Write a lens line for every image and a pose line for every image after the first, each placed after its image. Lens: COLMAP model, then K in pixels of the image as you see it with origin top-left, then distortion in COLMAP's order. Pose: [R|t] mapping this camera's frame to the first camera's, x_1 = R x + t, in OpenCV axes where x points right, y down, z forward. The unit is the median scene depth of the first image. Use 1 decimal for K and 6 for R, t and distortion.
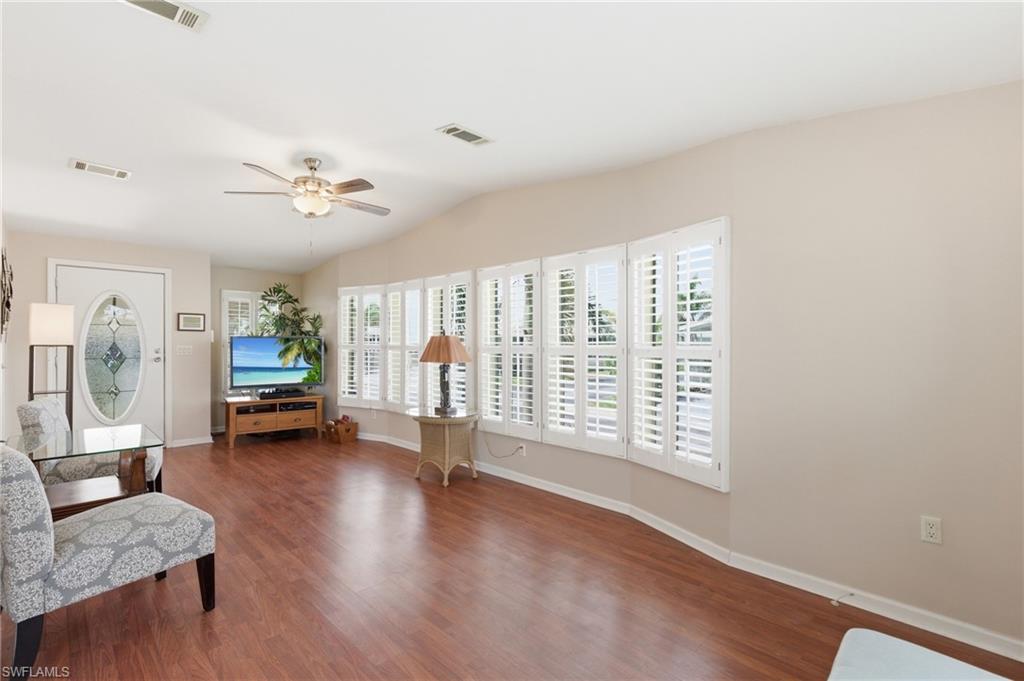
lens RADIAL K [[463.8, 0, 515.2], [0, 463.8, 346.1], [0, 0, 1]] dist [0.001151, 0.000774]
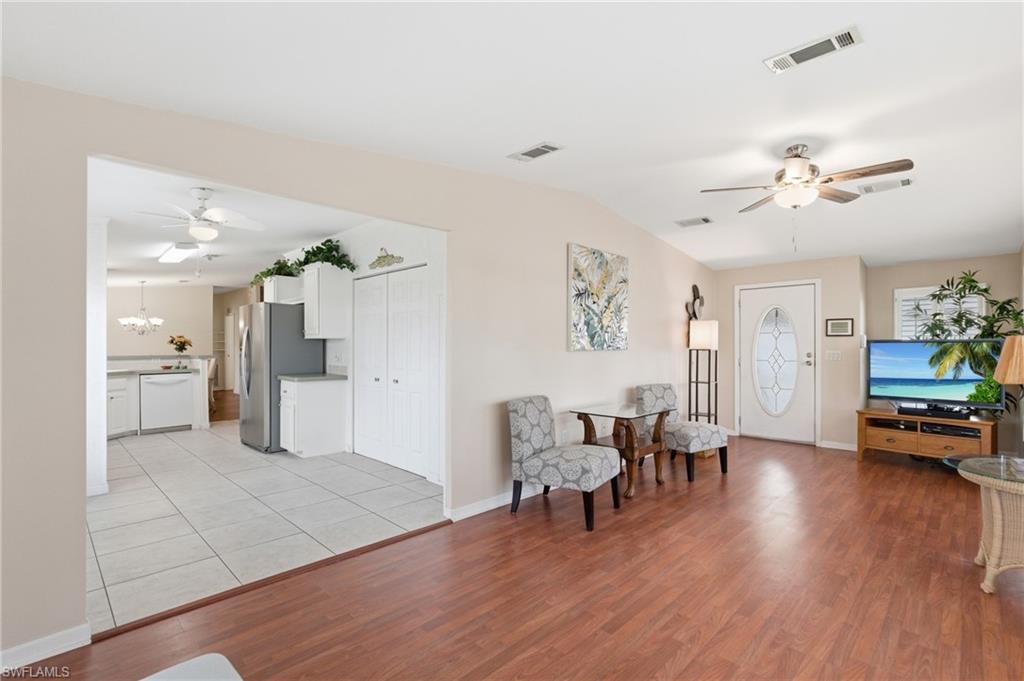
lens RADIAL K [[466.5, 0, 512.2], [0, 466.5, 350.1], [0, 0, 1]] dist [-0.001258, -0.000055]
pose [[0.008528, 0.002796, -0.999960, 0.305280], [-0.005225, 0.999983, 0.002752, -0.001316], [0.999950, 0.005202, 0.008543, 0.279262]]
